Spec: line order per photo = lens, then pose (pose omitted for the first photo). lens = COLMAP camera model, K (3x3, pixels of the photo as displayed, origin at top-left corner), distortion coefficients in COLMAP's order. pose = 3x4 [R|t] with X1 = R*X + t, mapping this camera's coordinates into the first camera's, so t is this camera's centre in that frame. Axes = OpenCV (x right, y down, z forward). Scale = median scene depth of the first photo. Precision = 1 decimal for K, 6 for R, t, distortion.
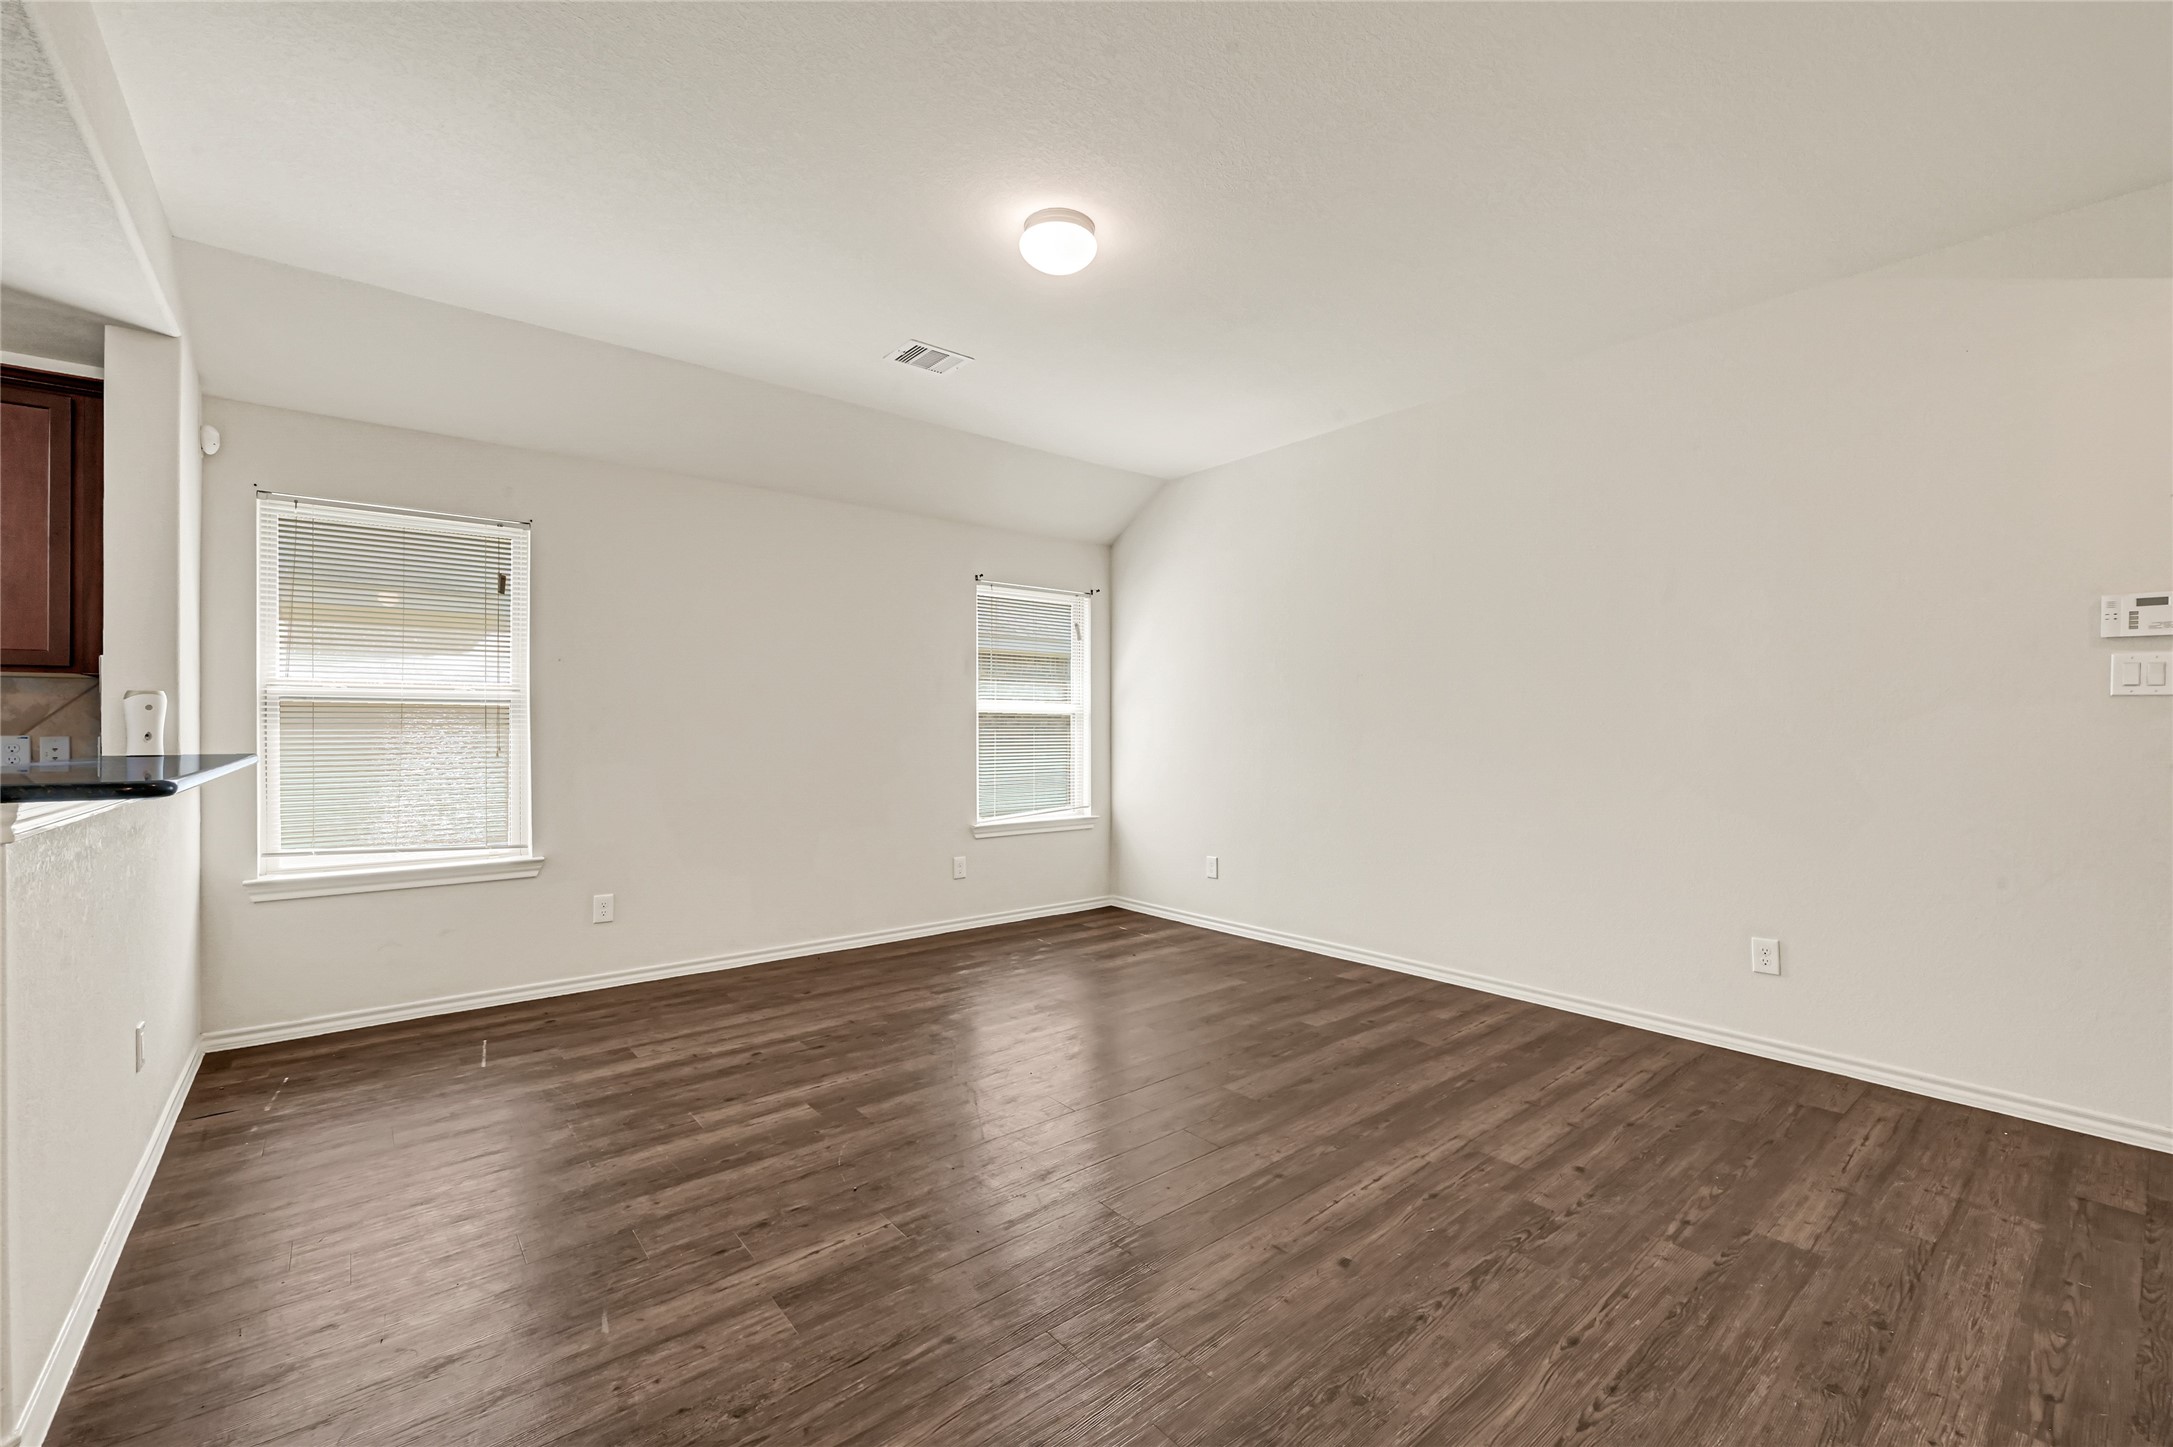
lens RADIAL K [[916.5, 0, 1107.8], [0, 916.5, 724.9], [0, 0, 1]] dist [-0.004834, 0.001076]
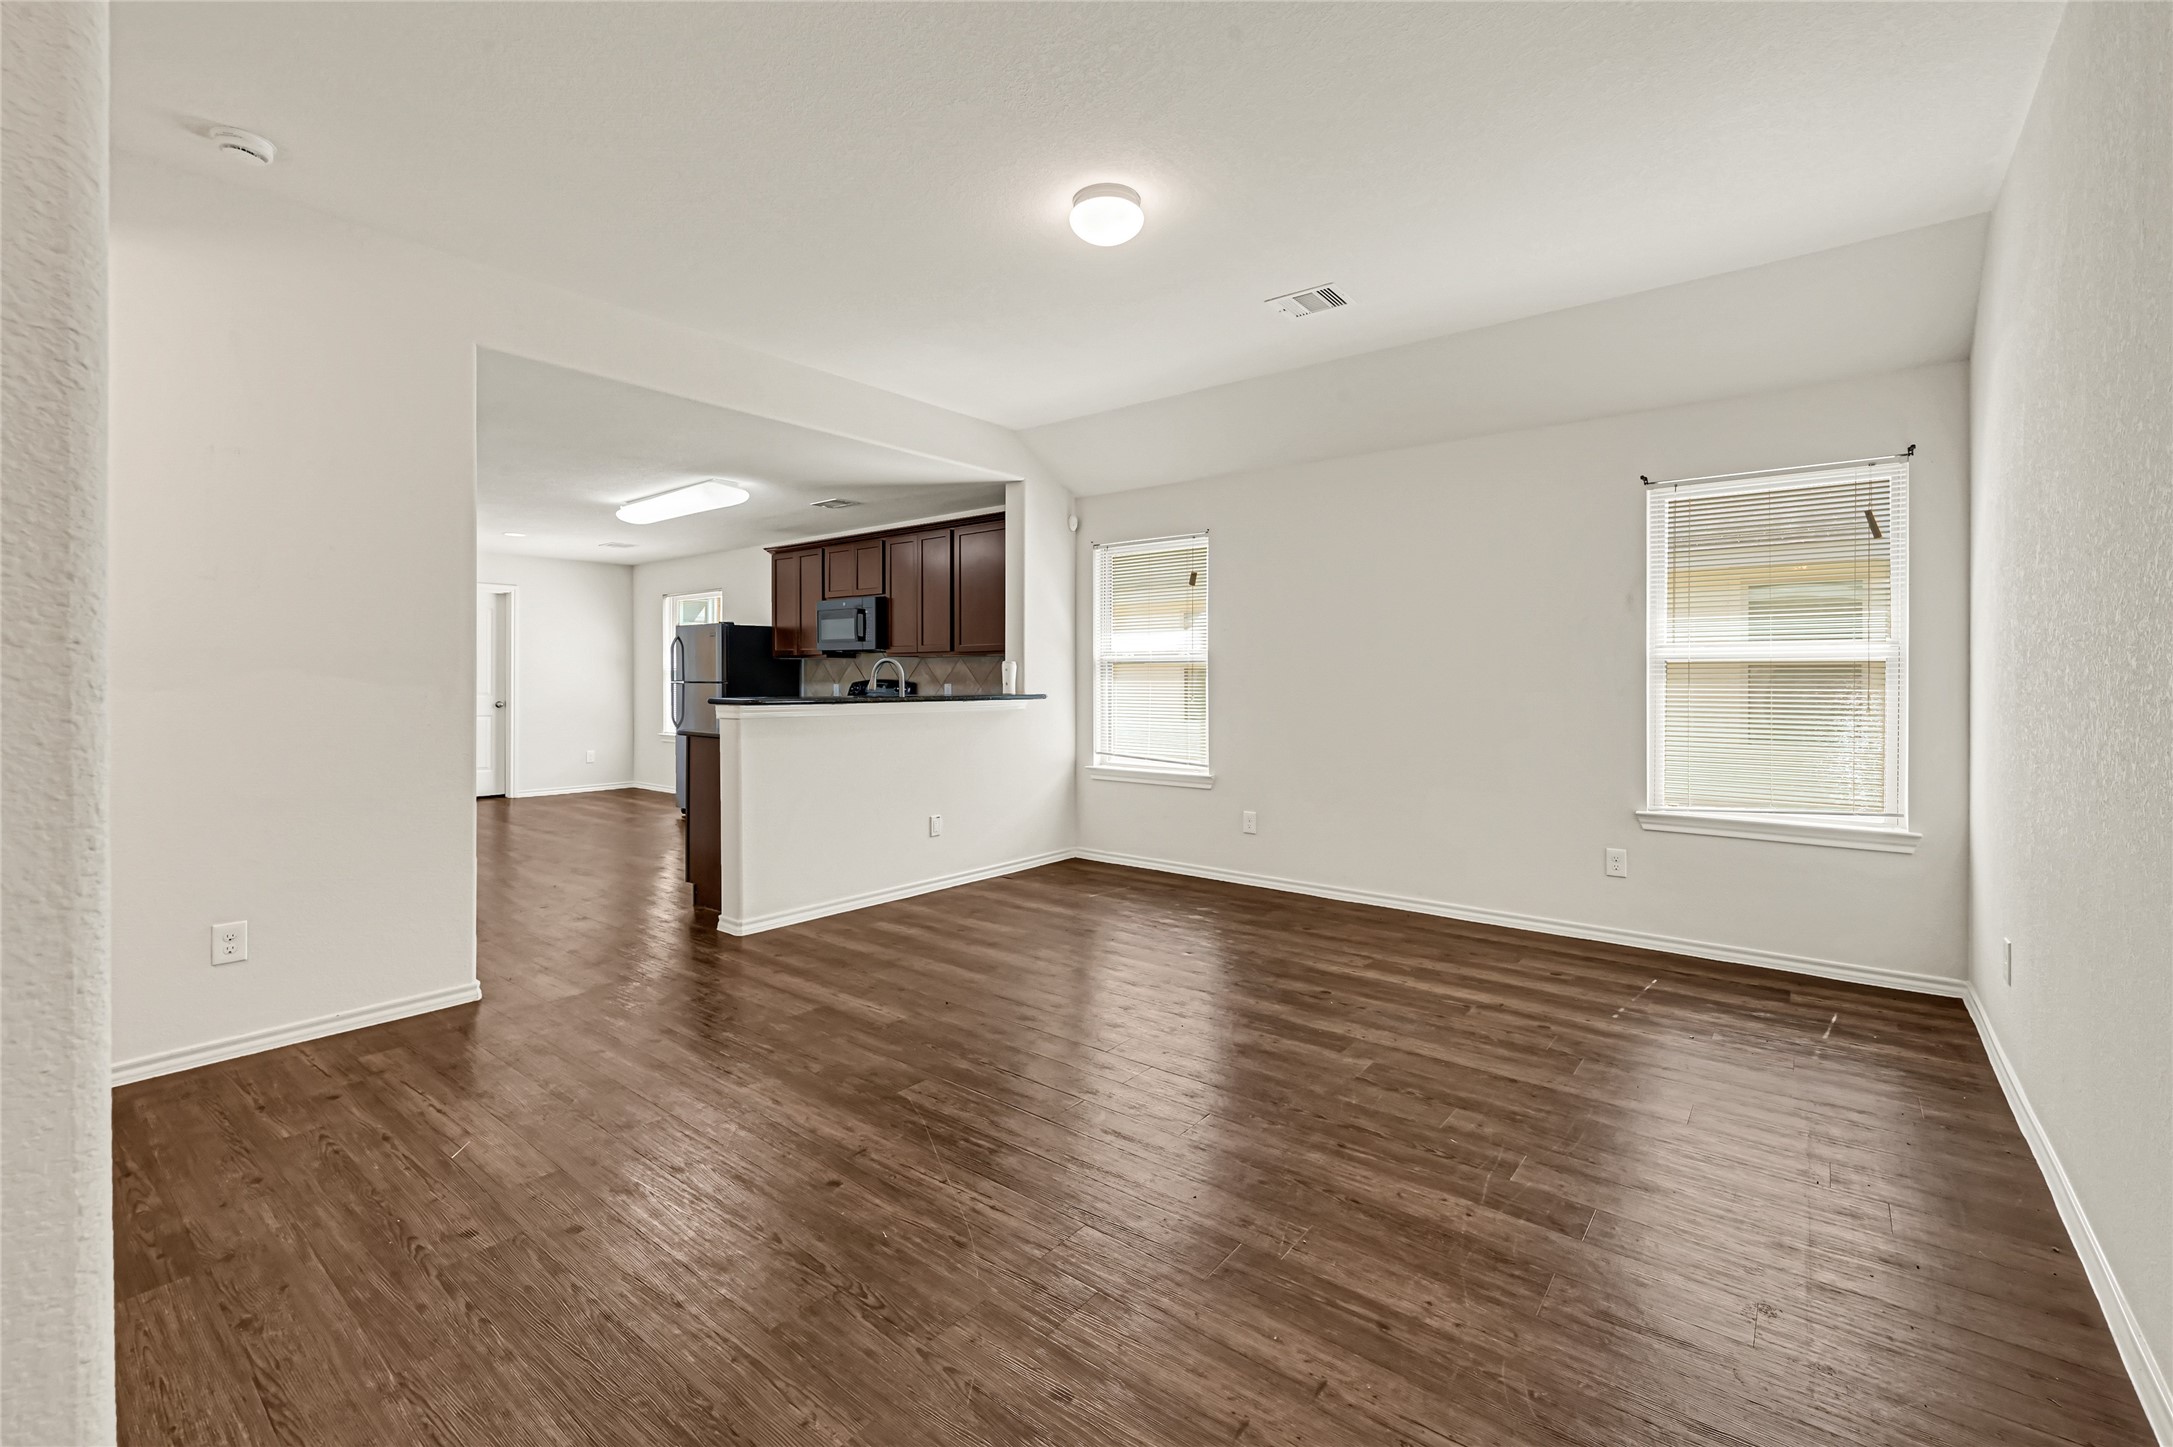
lens RADIAL K [[916.5, 0, 1092.3], [0, 916.5, 697.1], [0, 0, 1]] dist [-0.004834, 0.001076]
pose [[0.194302, 0.017394, -0.980788, 0.870226], [-0.001969, 0.999848, 0.017342, 0.005514], [0.980940, -0.001438, 0.194306, 0.711160]]
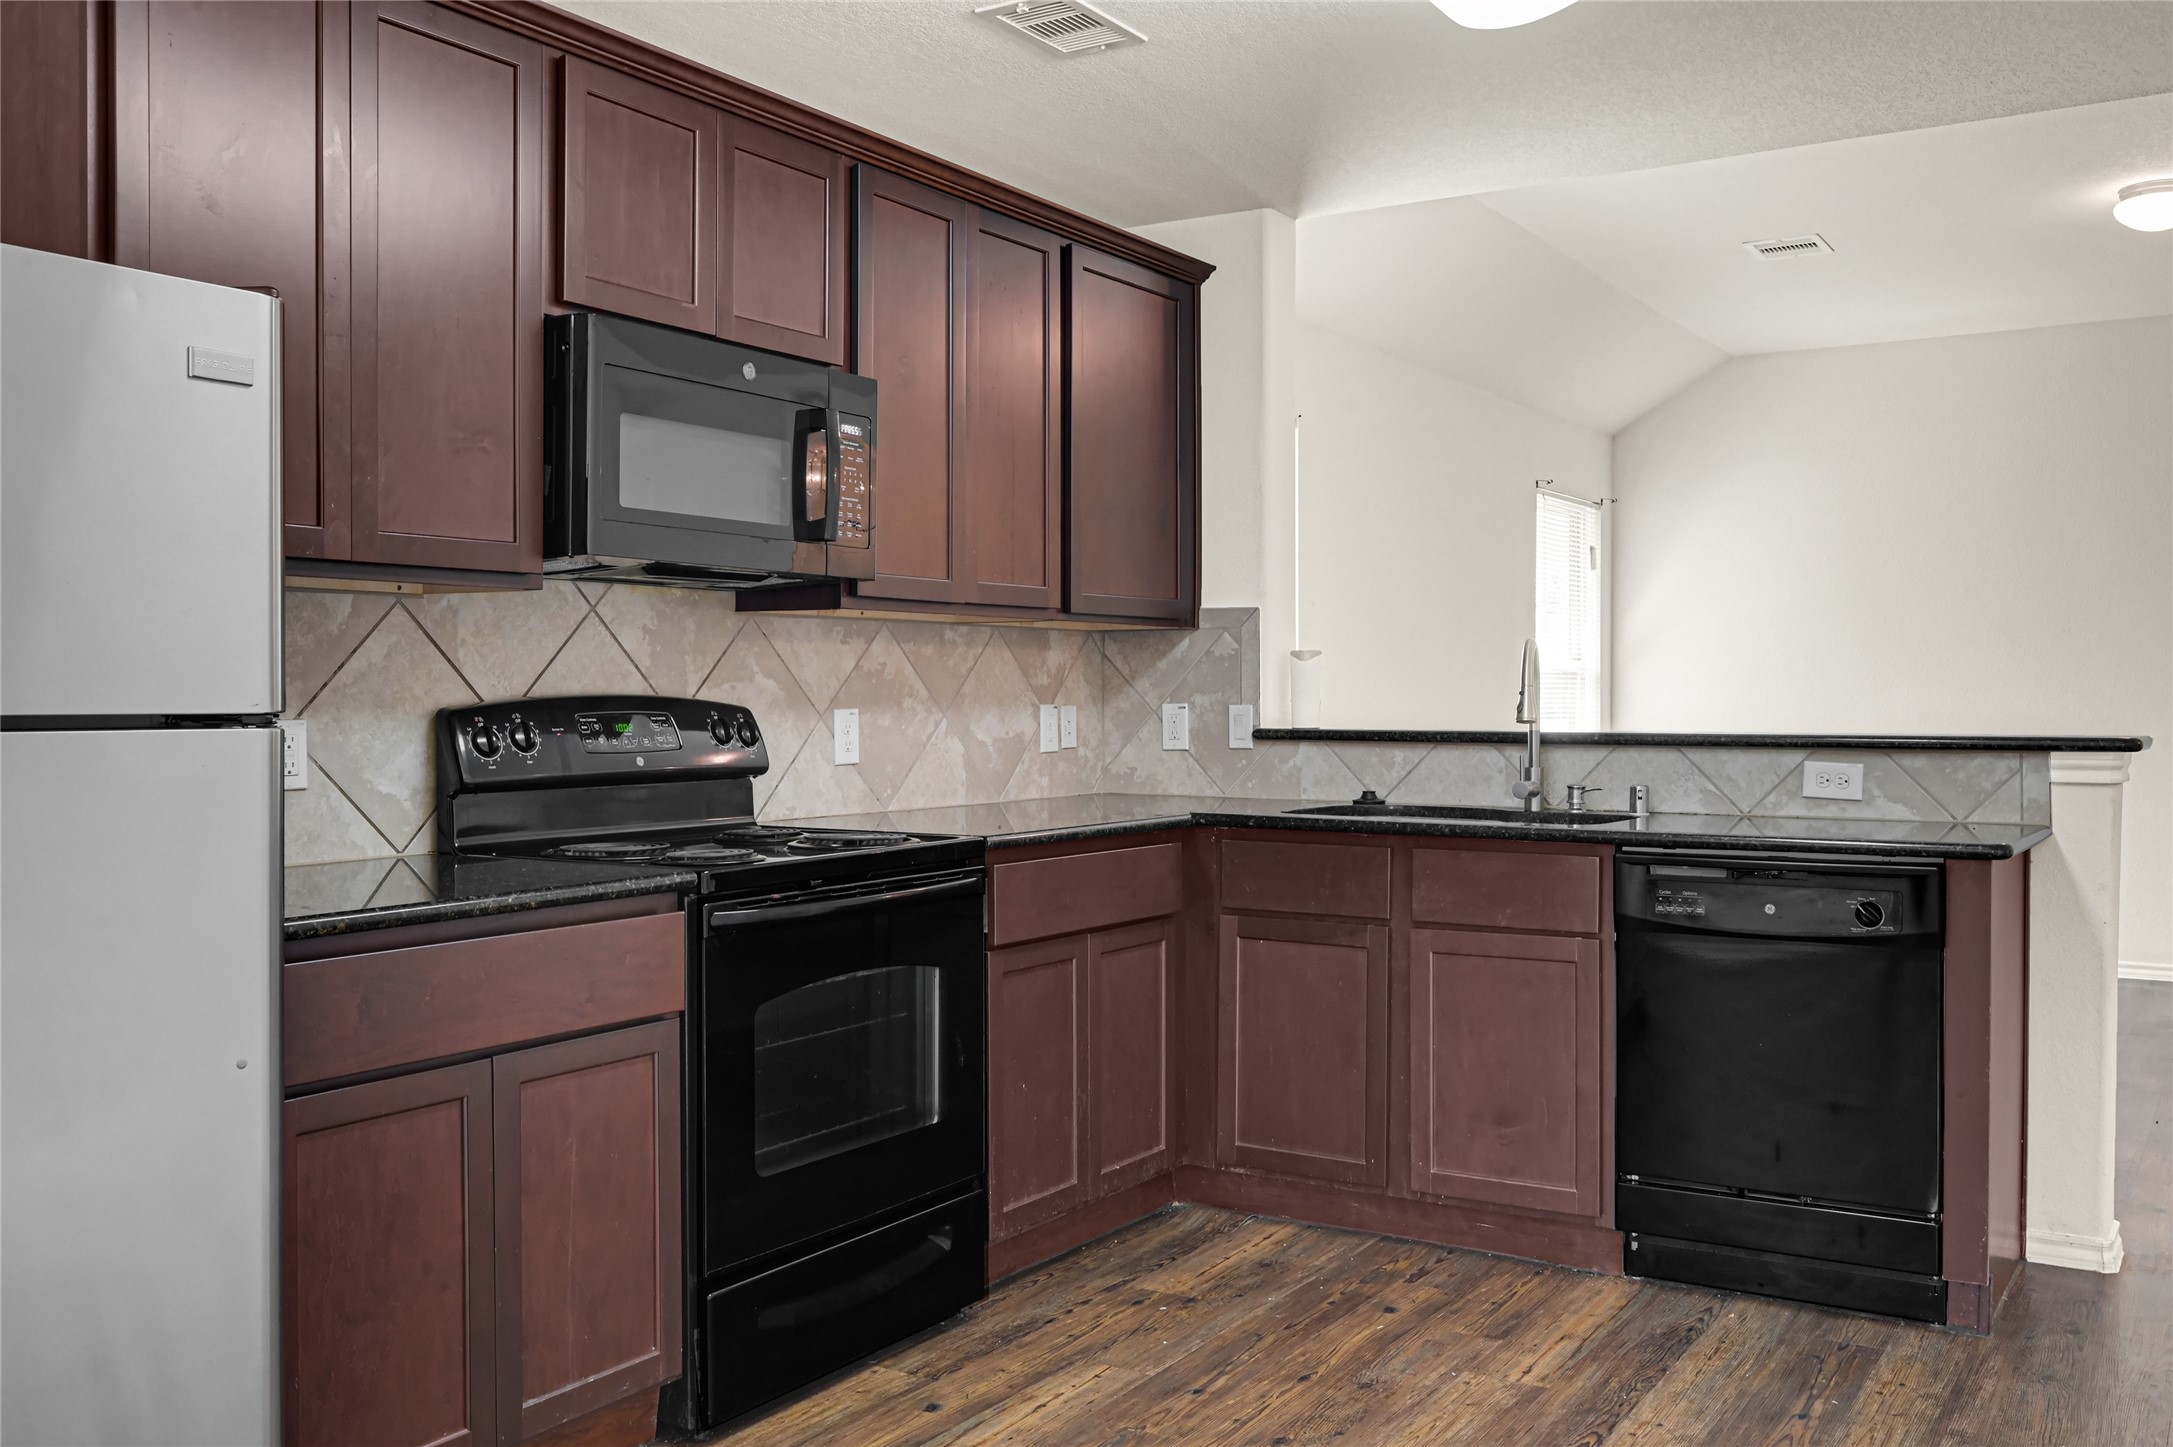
lens RADIAL K [[1903.2, 0, 1094.4], [0, 1903.2, 726.2], [0, 0, 1]] dist [-0.002978, -0.010131]
pose [[0.951748, -0.006365, 0.306813, -1.616529], [0.000595, 0.999821, 0.018897, -0.000972], [-0.306879, -0.017803, 0.951582, -0.551217]]
